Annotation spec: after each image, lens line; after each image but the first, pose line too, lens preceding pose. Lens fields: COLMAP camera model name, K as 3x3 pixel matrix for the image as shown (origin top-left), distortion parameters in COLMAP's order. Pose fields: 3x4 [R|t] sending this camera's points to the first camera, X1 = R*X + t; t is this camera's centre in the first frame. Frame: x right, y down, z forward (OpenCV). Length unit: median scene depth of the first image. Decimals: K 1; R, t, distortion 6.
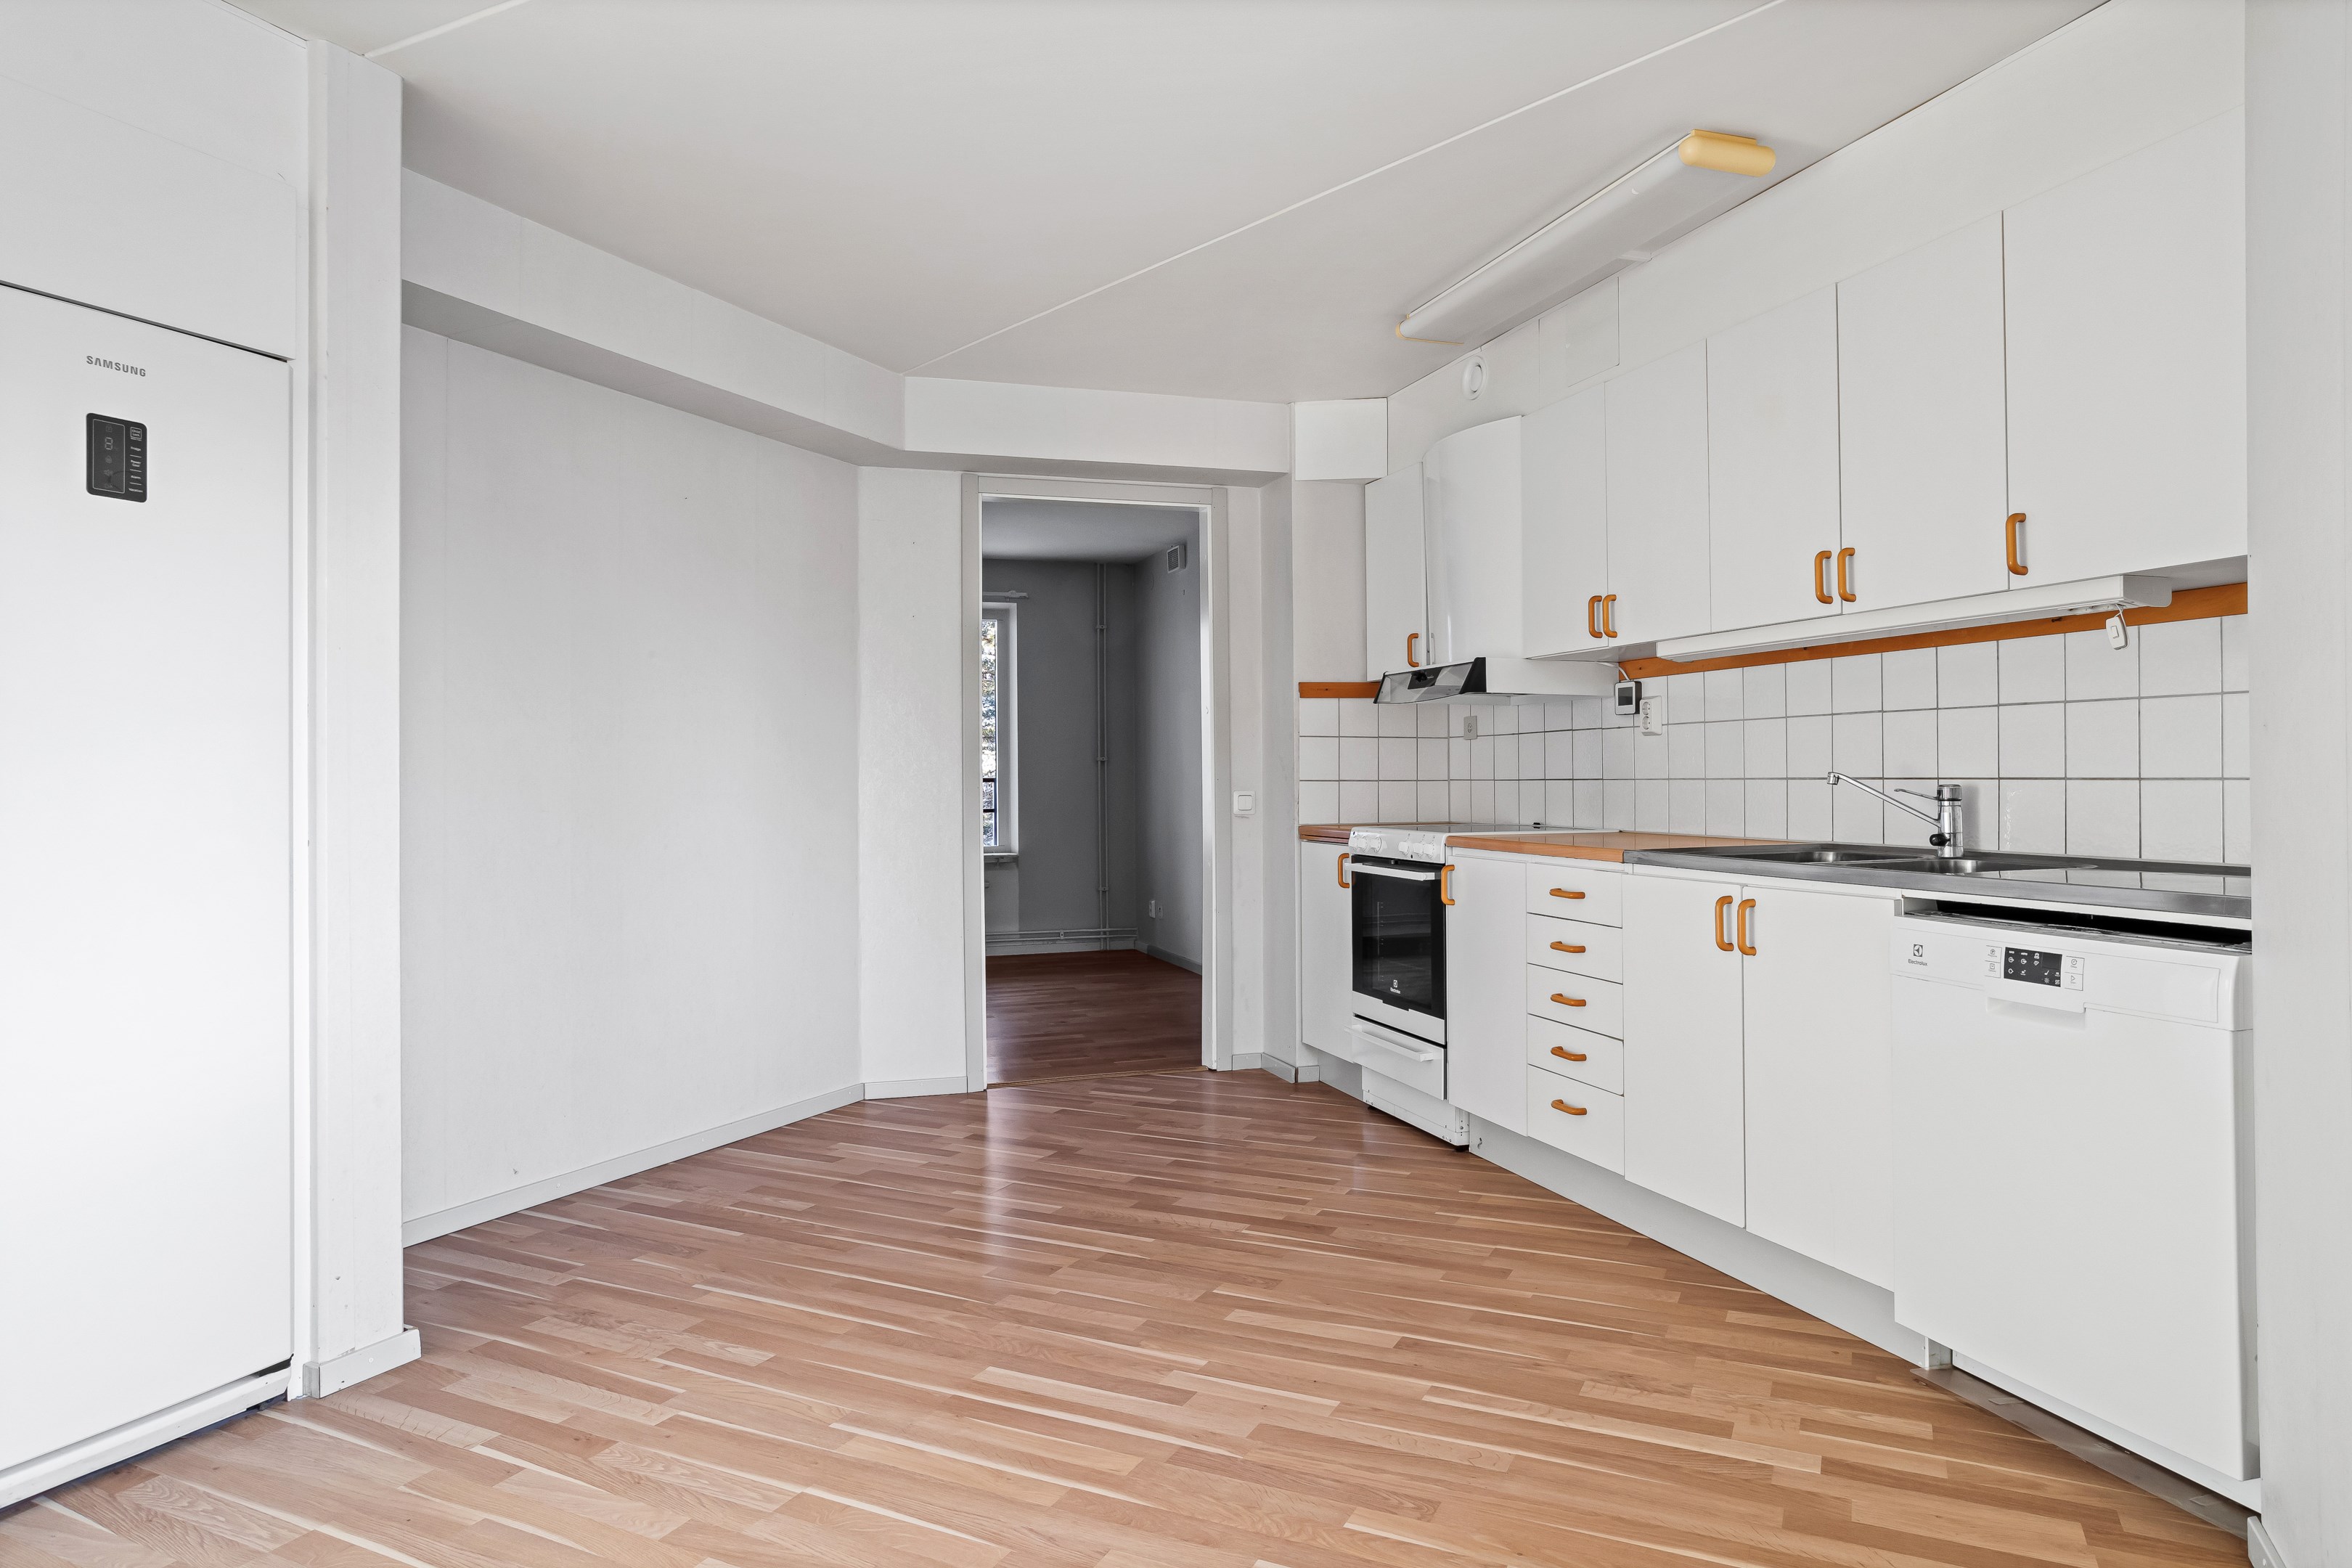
lens RADIAL K [[1387.9, 0, 1169.7], [0, 1387.9, 769.5], [0, 0, 1]] dist [-0.044084, 0.045533]
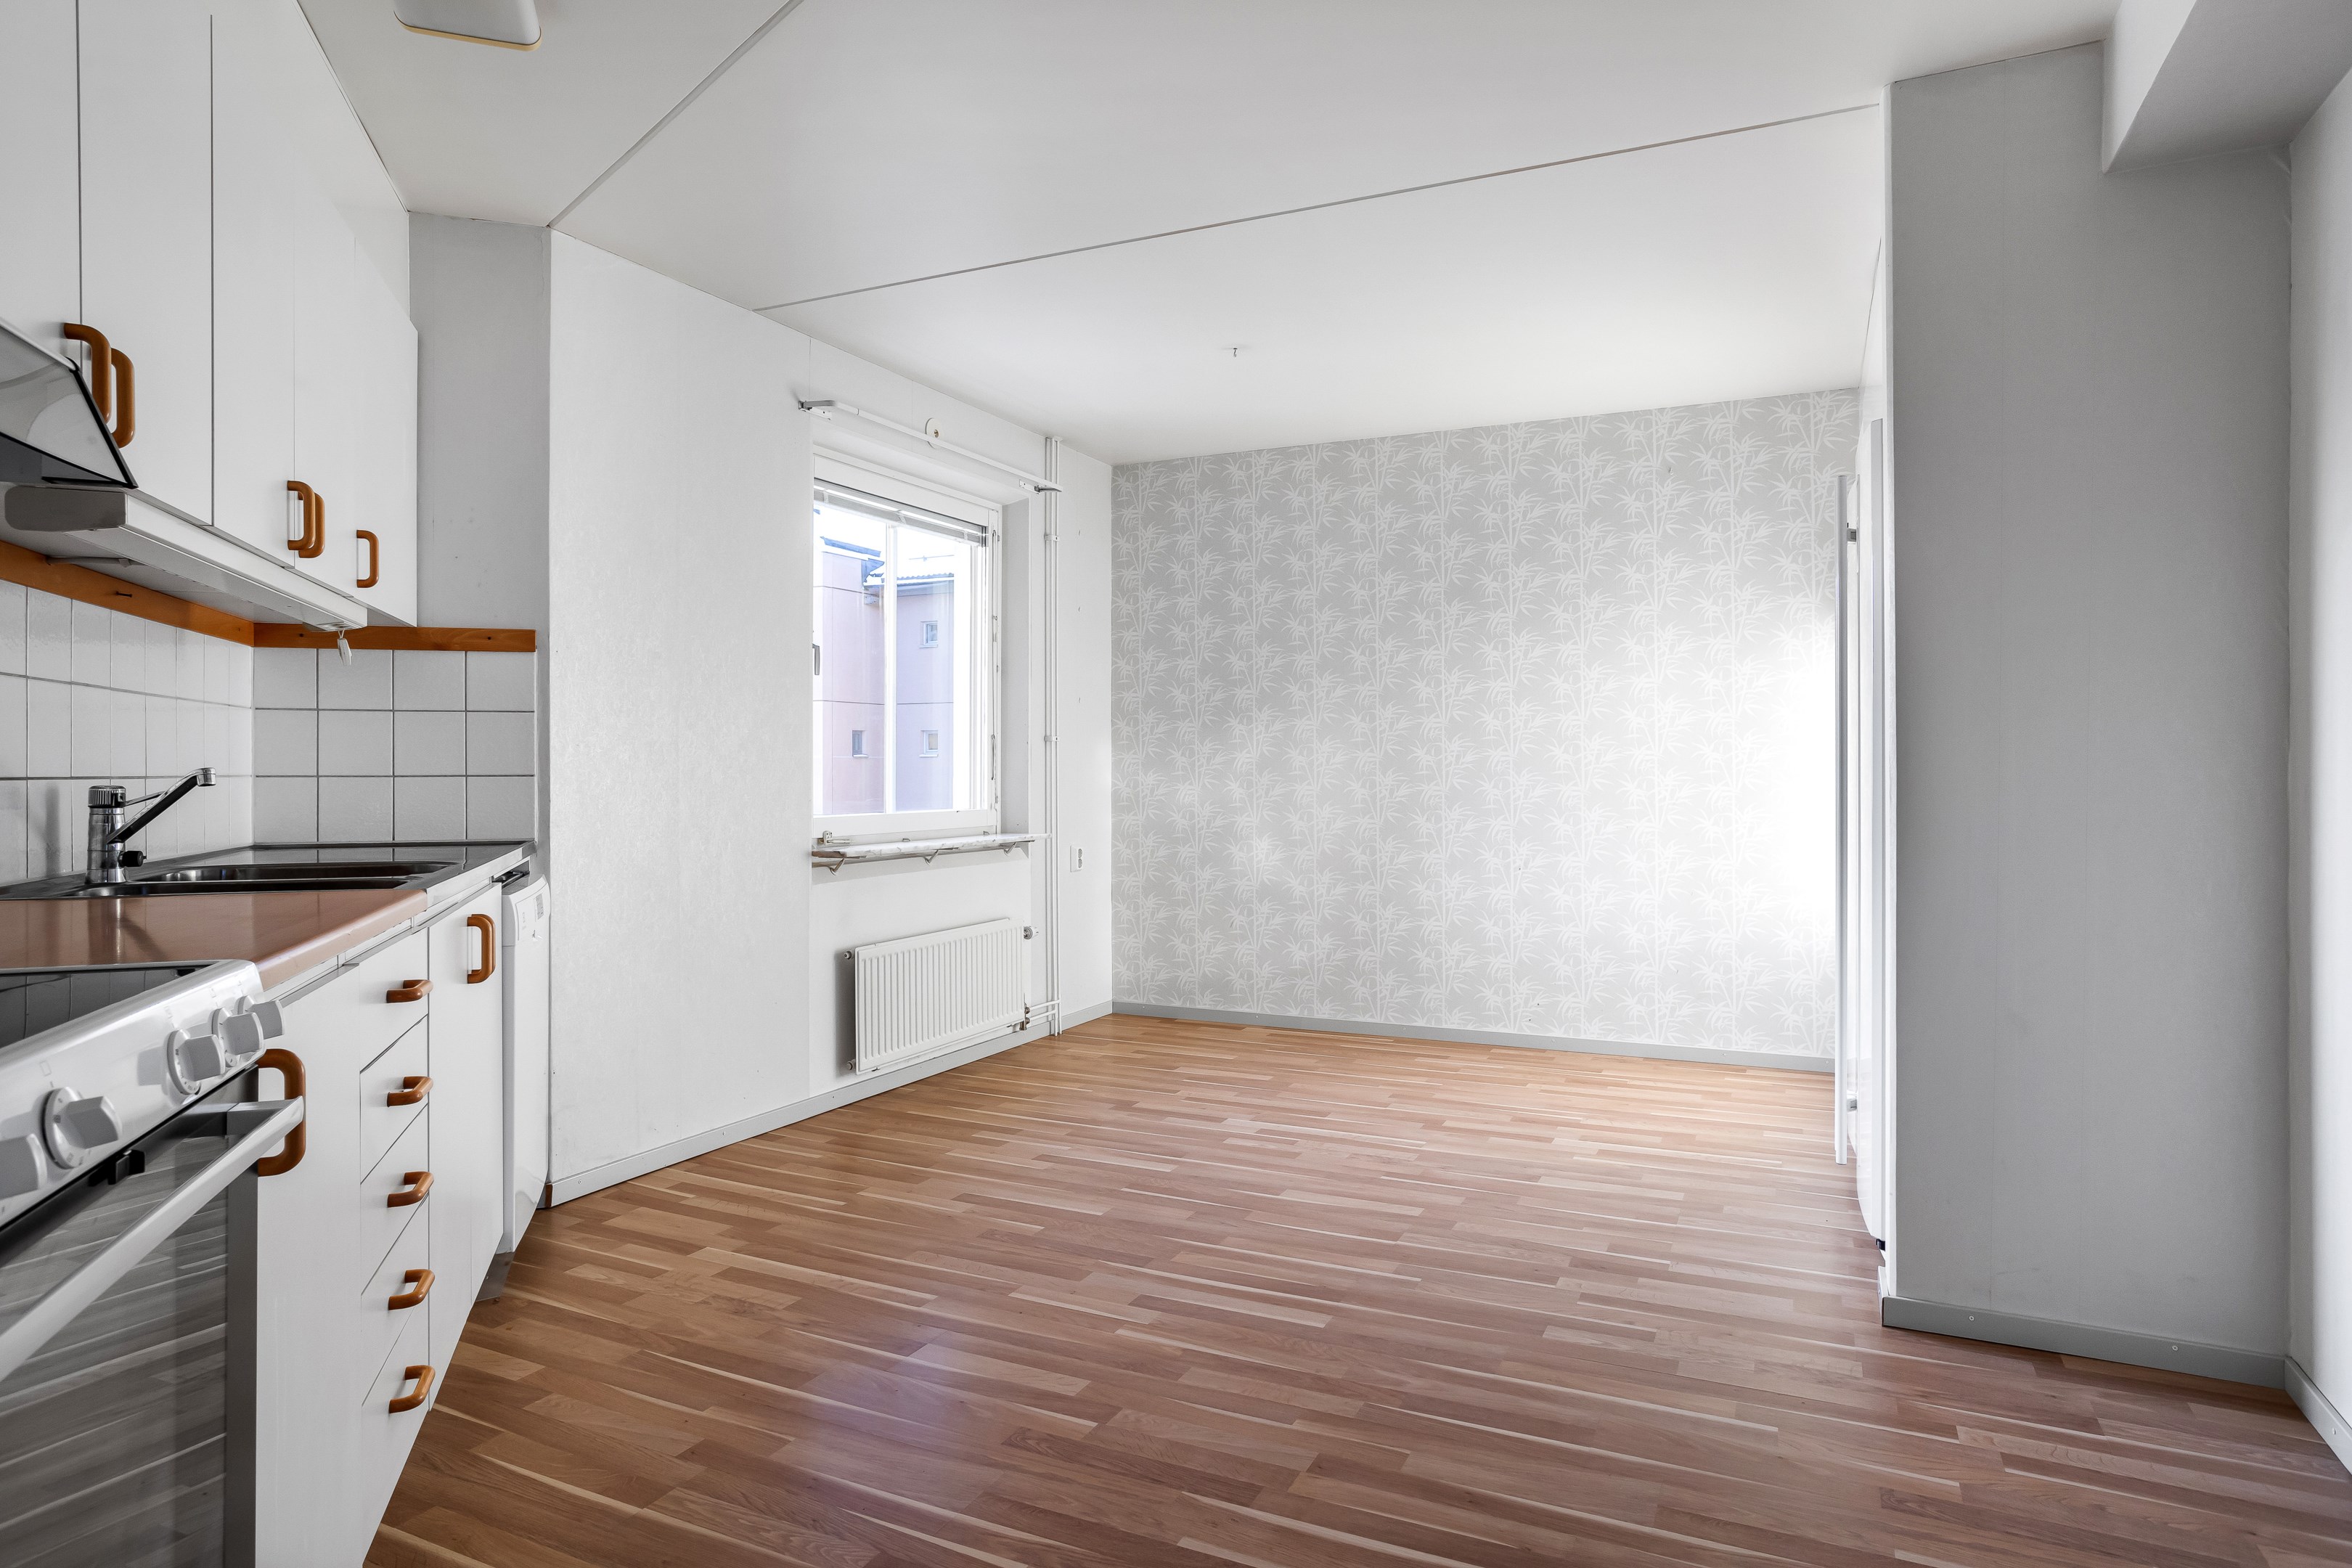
lens RADIAL K [[1300.2, 0, 1232.0], [0, 1300.2, 770.1], [0, 0, 1]] dist [-0.040695, 0.000162]
pose [[-0.998045, 0.008319, -0.061946, -0.003616], [0.008699, 0.999945, -0.005876, 0.013127], [0.061893, -0.006403, -0.998062, 1.975133]]
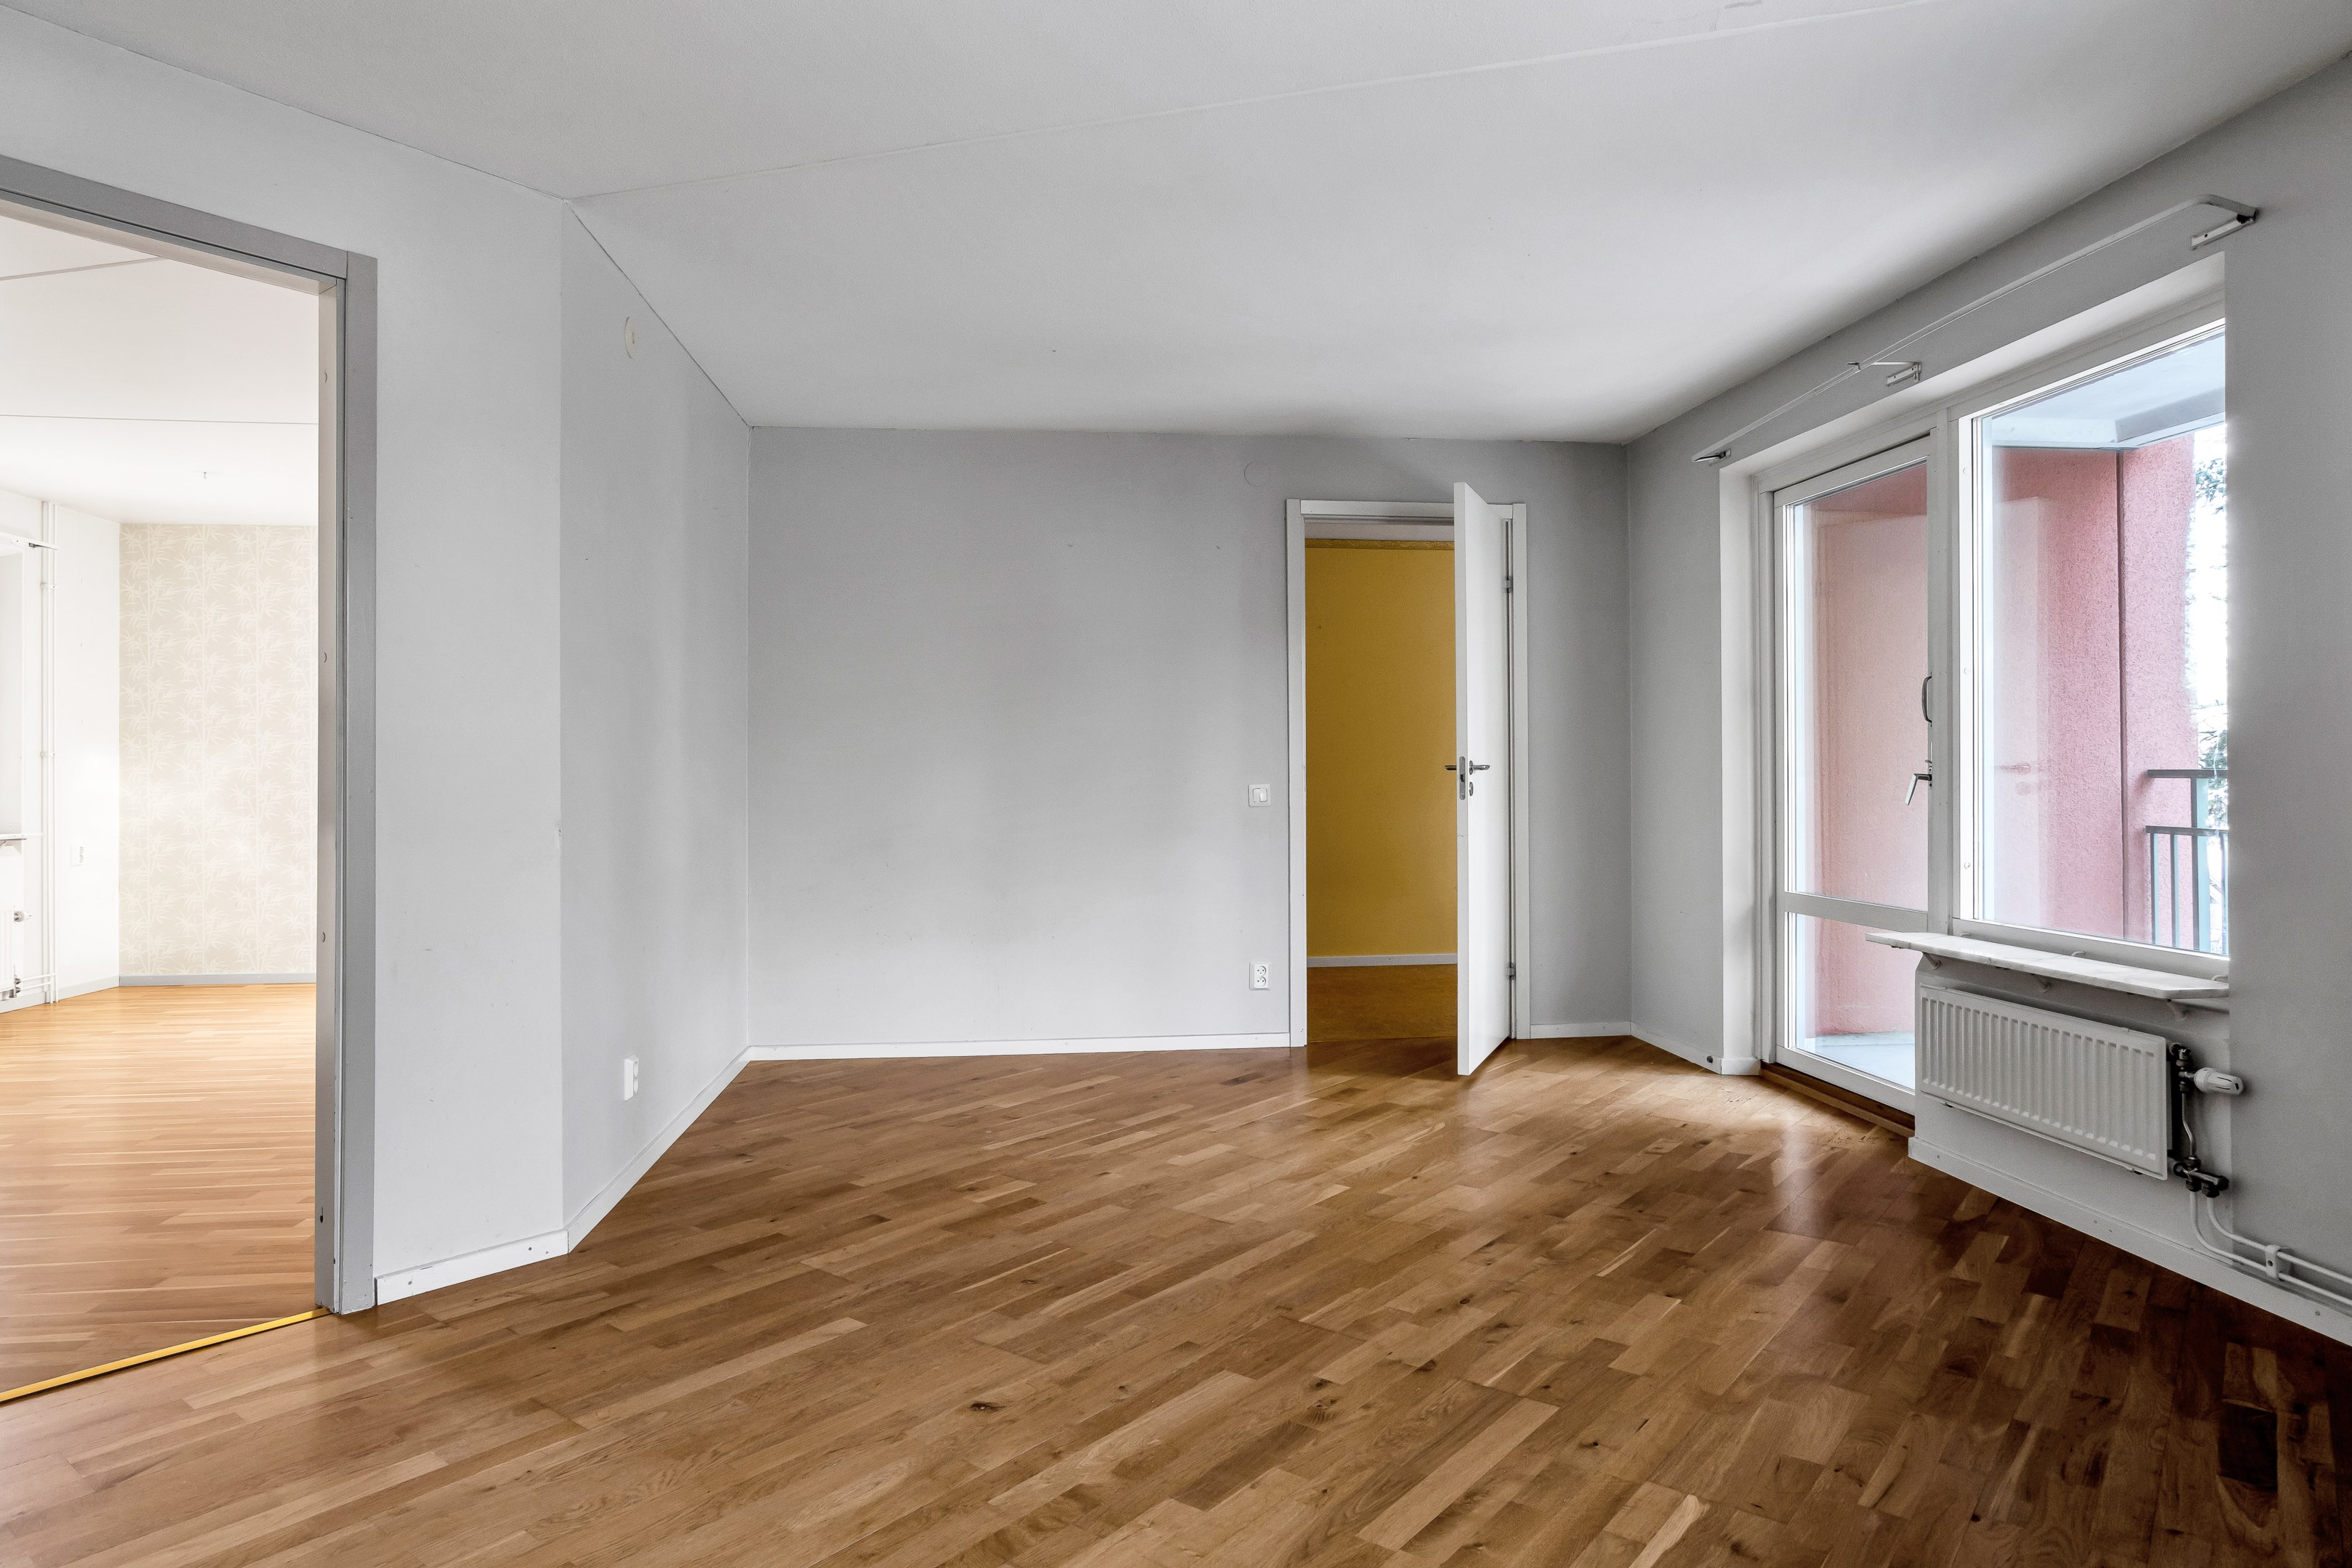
lens RADIAL K [[1387.9, 0, 1169.7], [0, 1387.9, 769.5], [0, 0, 1]] dist [-0.044084, 0.045533]
pose [[-0.843332, 0.006486, -0.537354, -0.225355], [0.013568, 0.999865, -0.009226, 0.029399], [0.537222, -0.015071, -0.843306, 3.177398]]
